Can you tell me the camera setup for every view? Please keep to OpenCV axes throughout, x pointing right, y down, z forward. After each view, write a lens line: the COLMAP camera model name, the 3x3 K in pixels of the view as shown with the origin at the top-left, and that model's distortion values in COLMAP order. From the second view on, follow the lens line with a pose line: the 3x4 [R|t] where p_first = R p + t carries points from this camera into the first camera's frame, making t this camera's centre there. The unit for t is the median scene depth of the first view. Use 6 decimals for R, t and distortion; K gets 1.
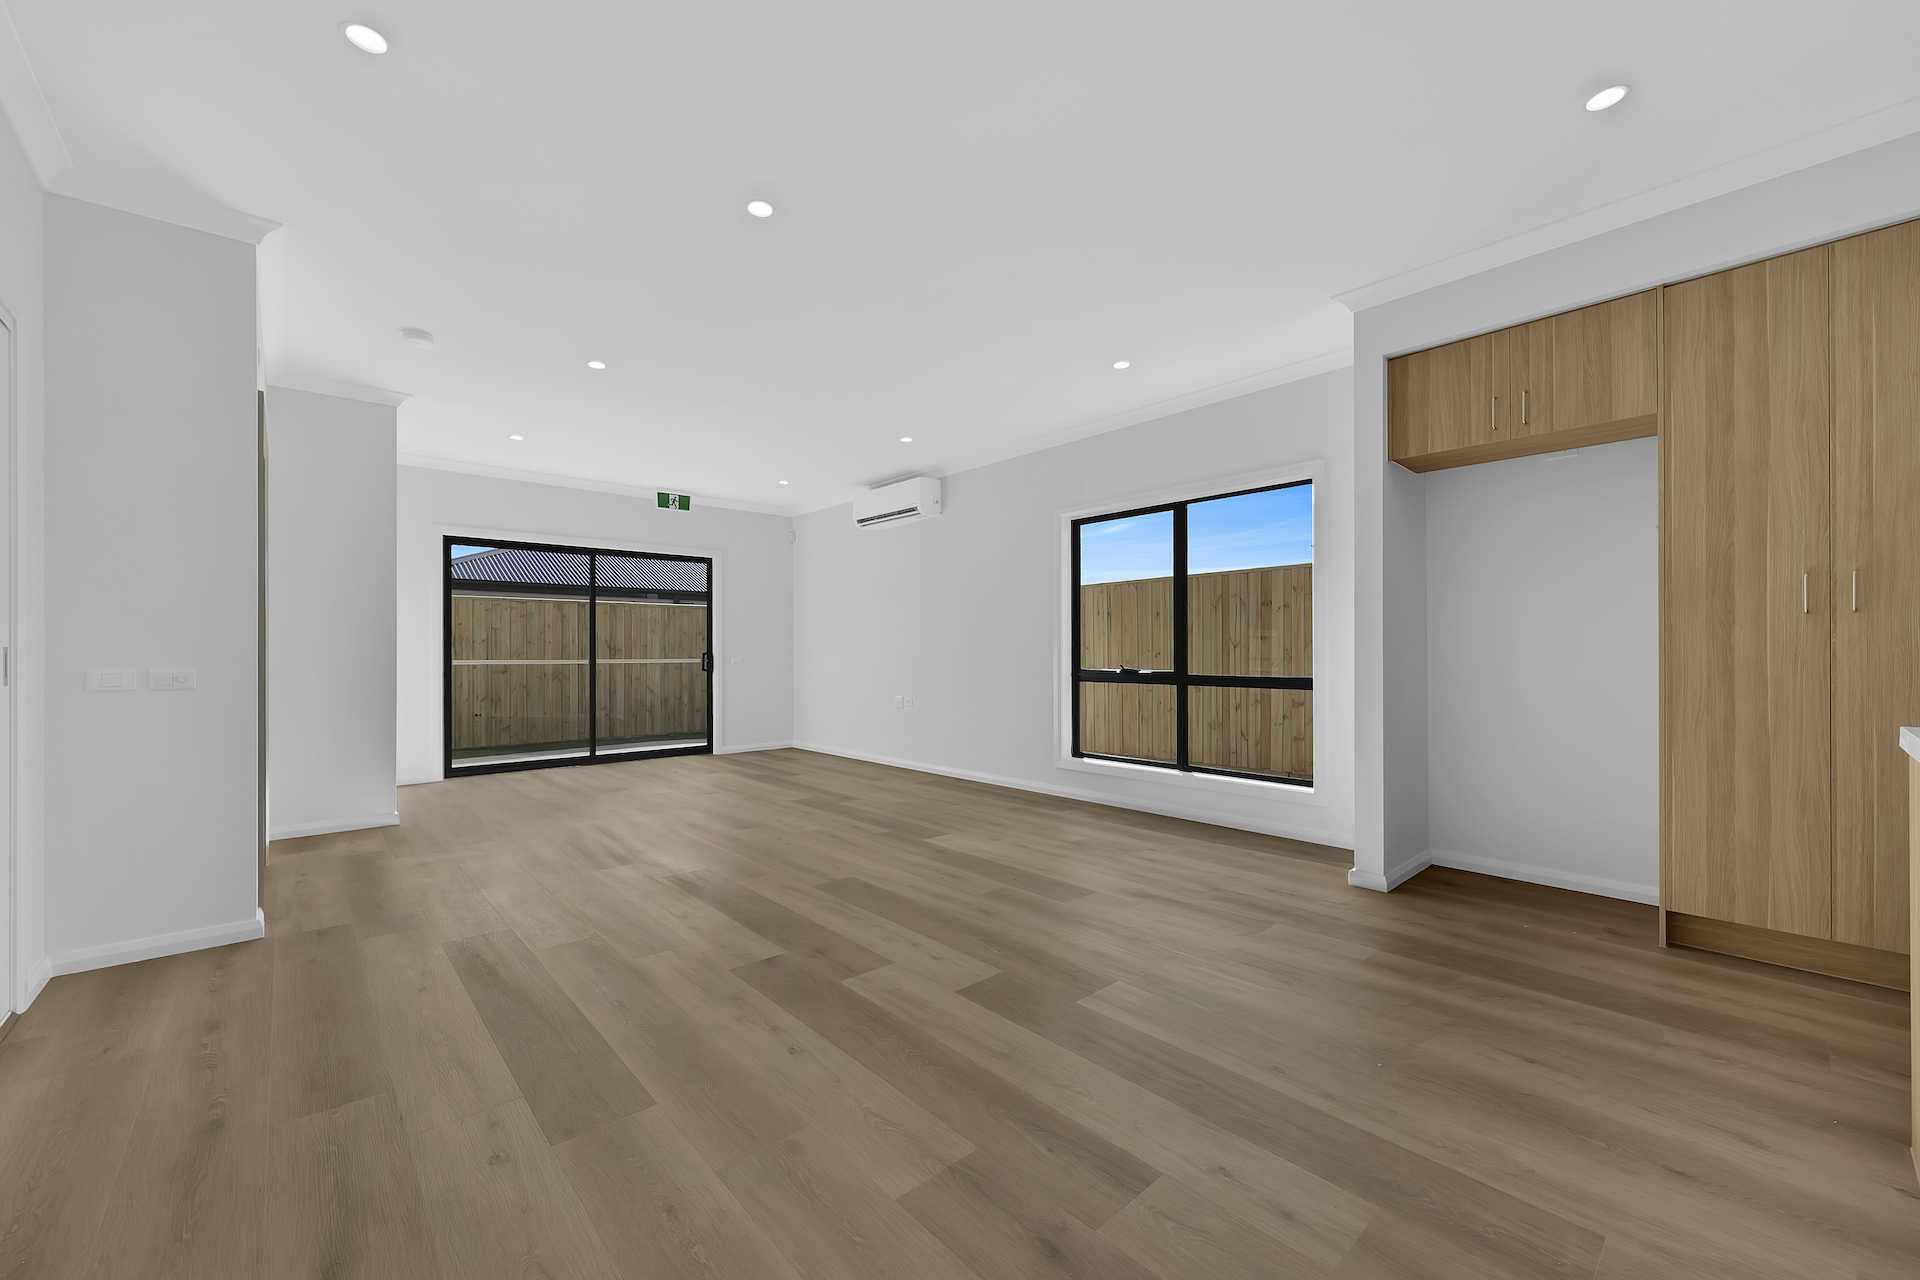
lens RADIAL K [[750.2, 0, 952.9], [0, 750.2, 647.5], [0, 0, 1]] dist [0.002970, -0.000003]
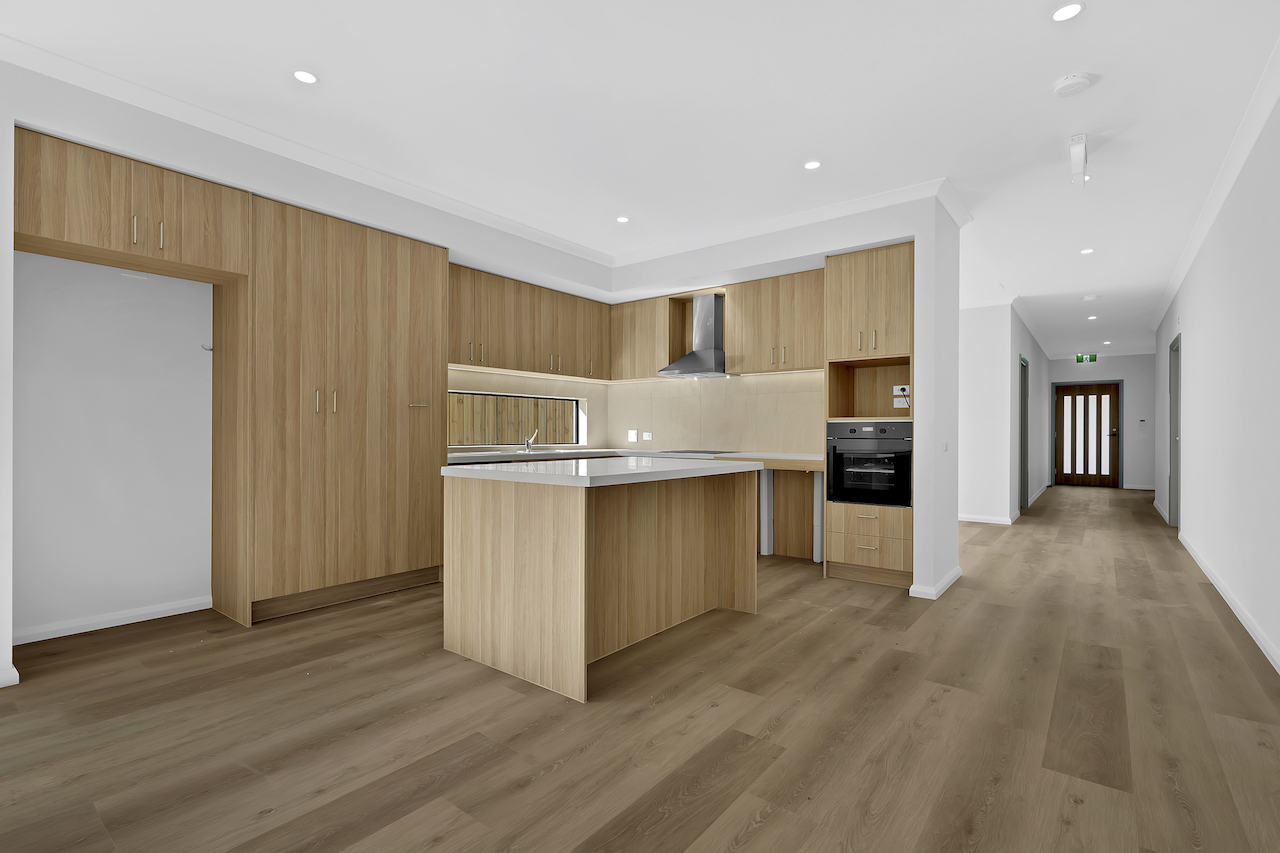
lens RADIAL K [[587.4, 0, 634.4], [0, 587.4, 433.9], [0, 0, 1]] dist [0.001324, -0.000033]
pose [[-0.169139, 0.000006, 0.985592, -0.281729], [-0.007918, 0.999968, -0.001365, 0.001893], [-0.985560, -0.008035, -0.169134, 0.340552]]
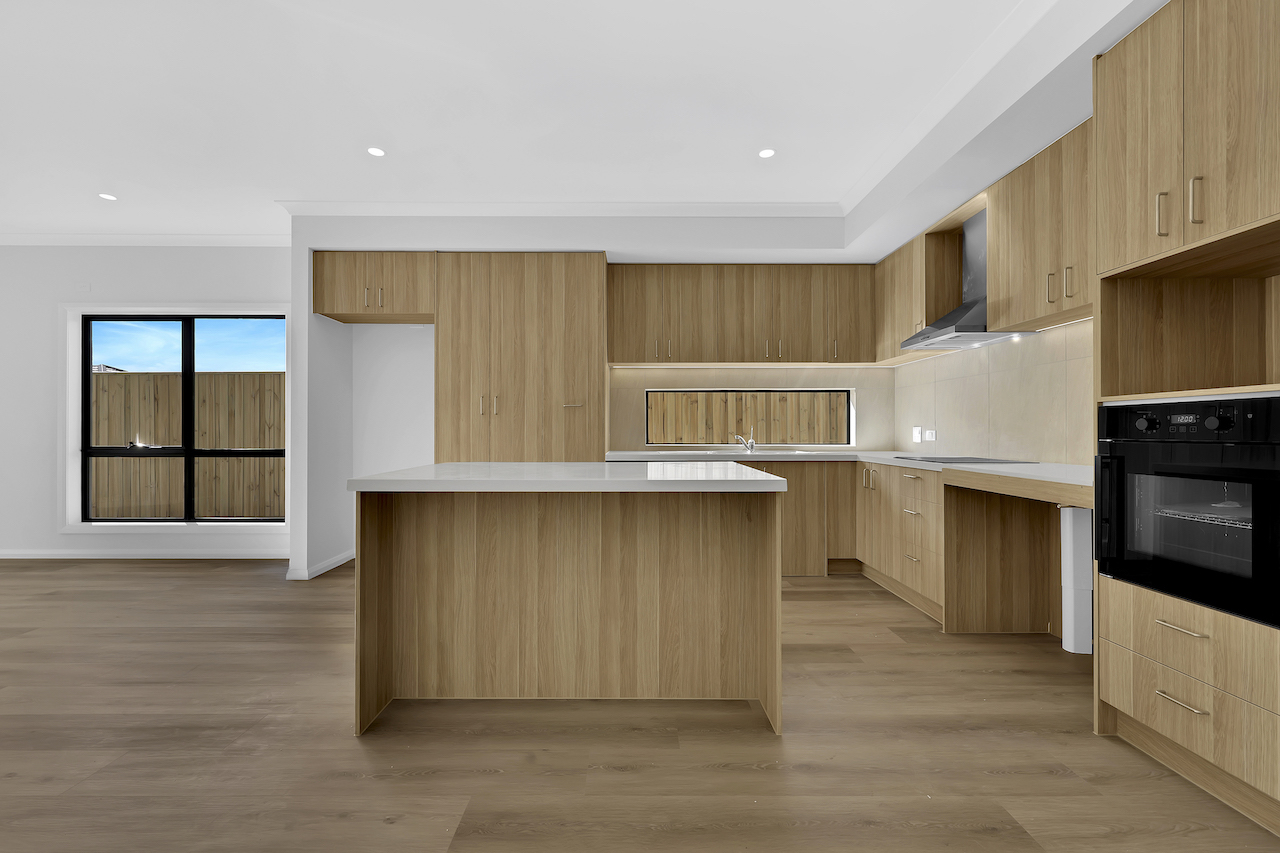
lens RADIAL K [[539.2, 0, 646.3], [0, 539.2, 430.5], [0, 0, 1]] dist [0.003720, -0.000576]
pose [[0.660699, 0.004497, 0.750637, 0.177874], [-0.006171, 0.999981, -0.000559, -0.000067], [-0.750626, -0.004263, 0.660714, -0.302069]]
